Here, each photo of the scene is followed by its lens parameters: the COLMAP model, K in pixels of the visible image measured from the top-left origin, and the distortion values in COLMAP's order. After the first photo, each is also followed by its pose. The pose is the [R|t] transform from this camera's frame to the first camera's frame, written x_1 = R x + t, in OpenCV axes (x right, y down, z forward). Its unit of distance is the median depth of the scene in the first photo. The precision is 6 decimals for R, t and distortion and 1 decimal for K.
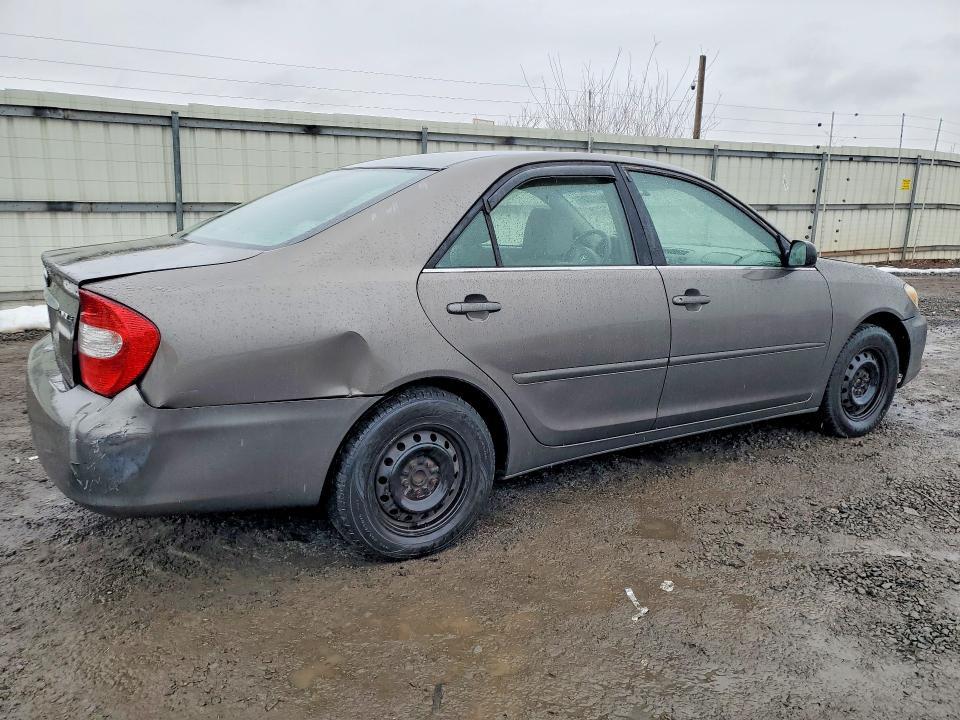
lens RADIAL K [[758.1, 0, 478.8], [0, 758.1, 357.5], [0, 0, 1]] dist [0.040033, -0.011817]
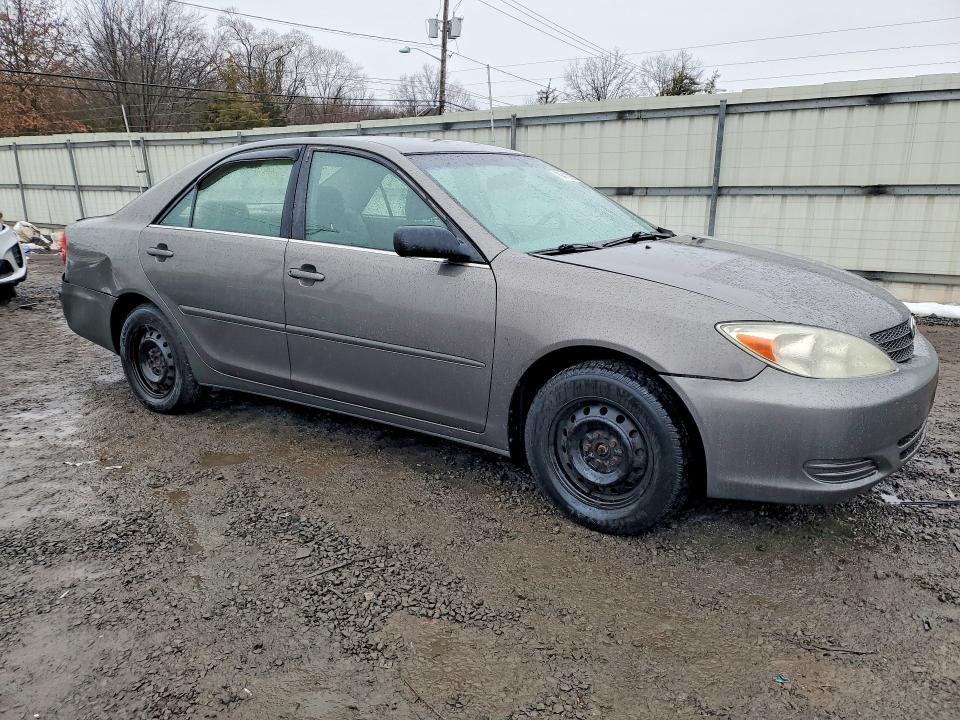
lens RADIAL K [[758.1, 0, 476.6], [0, 758.1, 365.3], [0, 0, 1]] dist [0.040033, -0.011817]
pose [[0.372183, 0.208486, -0.904441, 0.547603], [-0.182292, 0.971886, 0.149019, -0.063755], [0.910082, 0.109410, 0.399725, 0.327672]]
